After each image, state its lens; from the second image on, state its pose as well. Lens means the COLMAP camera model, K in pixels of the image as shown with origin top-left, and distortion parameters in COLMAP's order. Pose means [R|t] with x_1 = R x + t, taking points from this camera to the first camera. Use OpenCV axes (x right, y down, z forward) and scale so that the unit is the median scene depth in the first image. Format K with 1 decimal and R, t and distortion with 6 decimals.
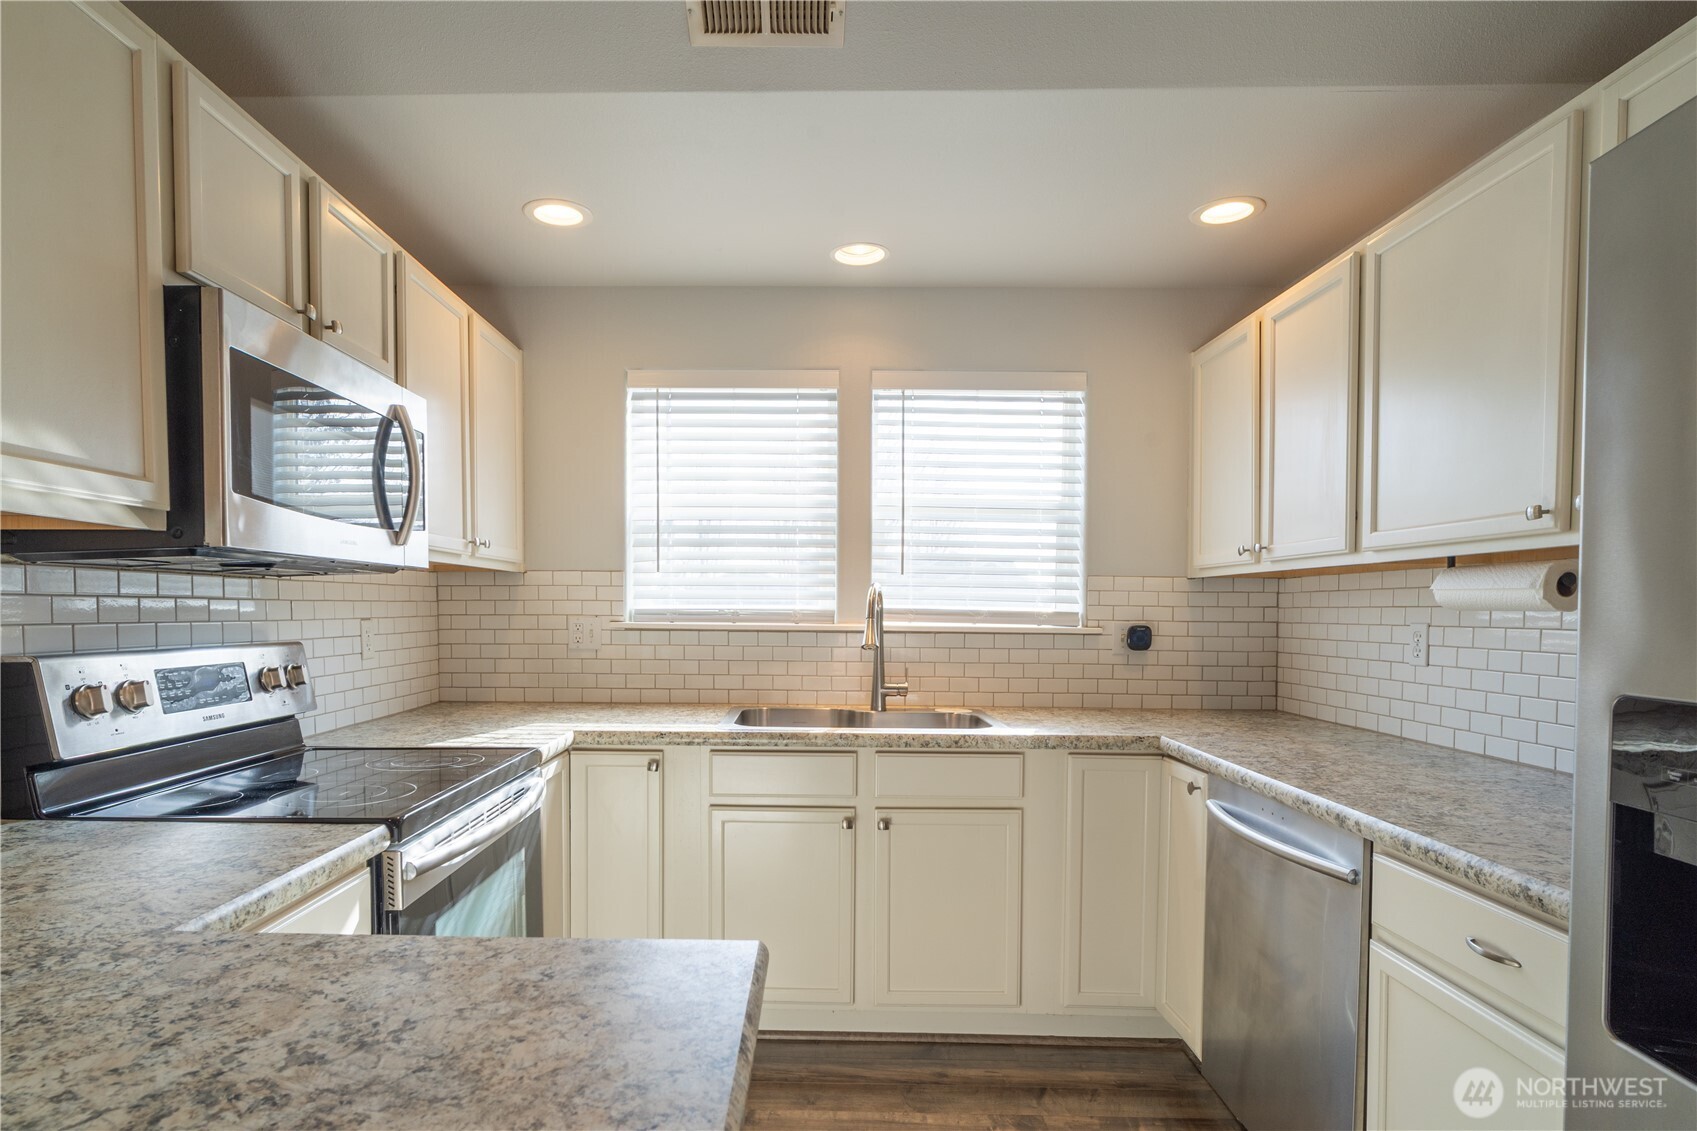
lens RADIAL K [[917.9, 0, 777.5], [0, 917.9, 632.3], [0, 0, 1]] dist [-0.003432, 0.000103]
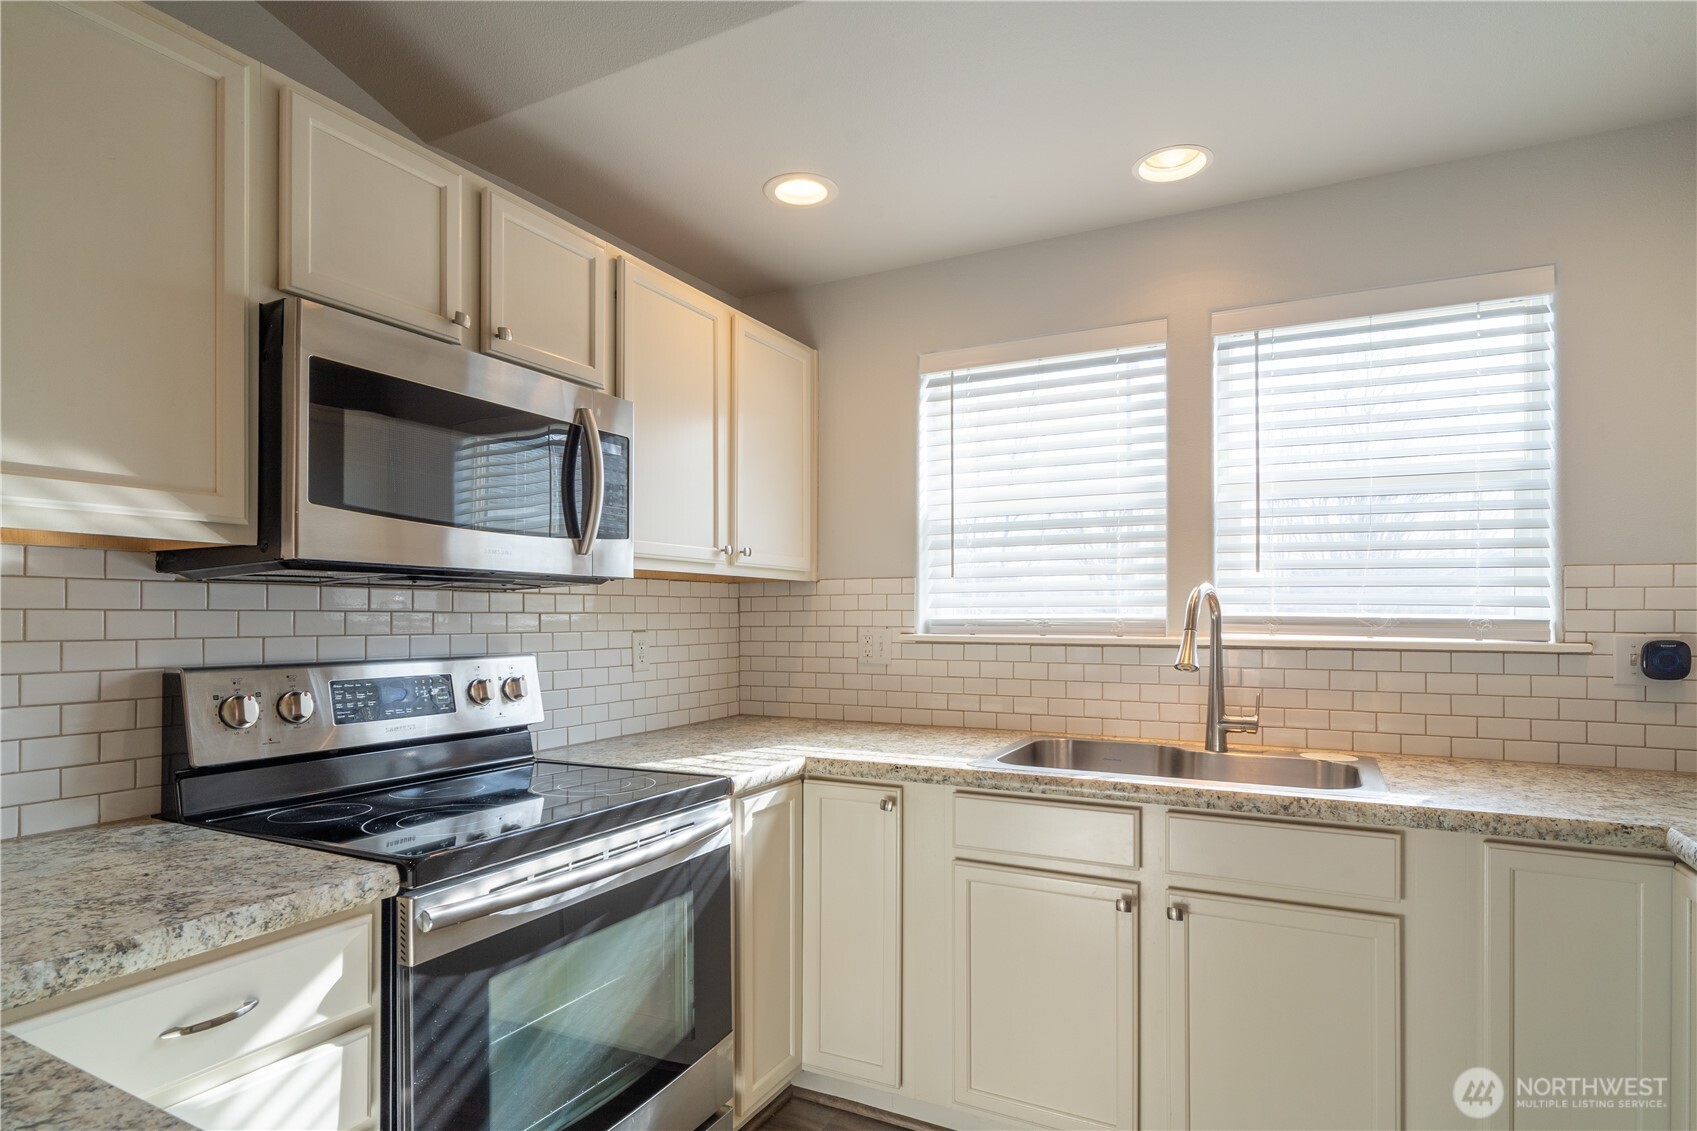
lens RADIAL K [[894.9, 0, 835.9], [0, 894.9, 605.9], [0, 0, 1]] dist [0.001771, 0.000282]
pose [[0.895761, -0.013027, -0.444346, 0.181570], [-0.004971, 0.999214, -0.039315, -0.004750], [0.444509, 0.037426, 0.894992, 0.218939]]
